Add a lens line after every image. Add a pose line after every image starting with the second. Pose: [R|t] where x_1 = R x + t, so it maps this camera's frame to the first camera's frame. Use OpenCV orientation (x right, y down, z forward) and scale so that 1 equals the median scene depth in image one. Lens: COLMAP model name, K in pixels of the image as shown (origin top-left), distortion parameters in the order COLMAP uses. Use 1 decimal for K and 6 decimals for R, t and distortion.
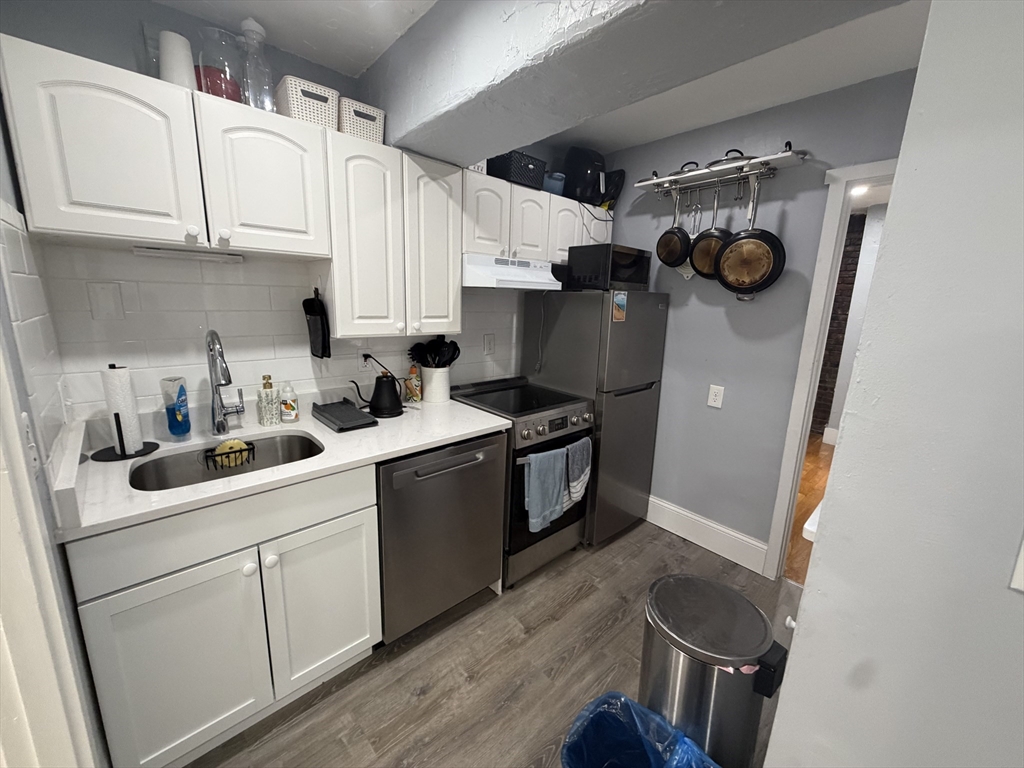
lens RADIAL K [[402.5, 0, 509.1], [0, 402.5, 381.3], [0, 0, 1]] dist [-0.000893, -0.000218]
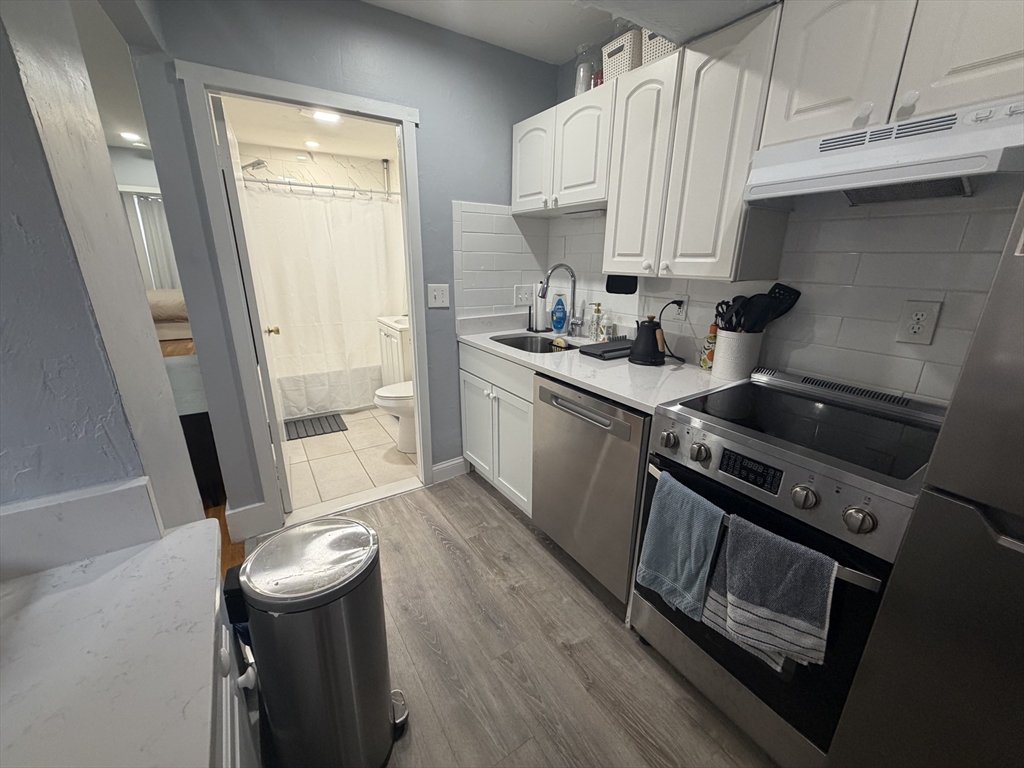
lens RADIAL K [[402.5, 0, 509.1], [0, 402.5, 381.3], [0, 0, 1]] dist [-0.000893, -0.000218]
pose [[-0.160119, 0.258707, -0.952593, 0.759652], [-0.212280, 0.933439, 0.289187, -0.094242], [0.964002, 0.248520, -0.094543, 0.907341]]
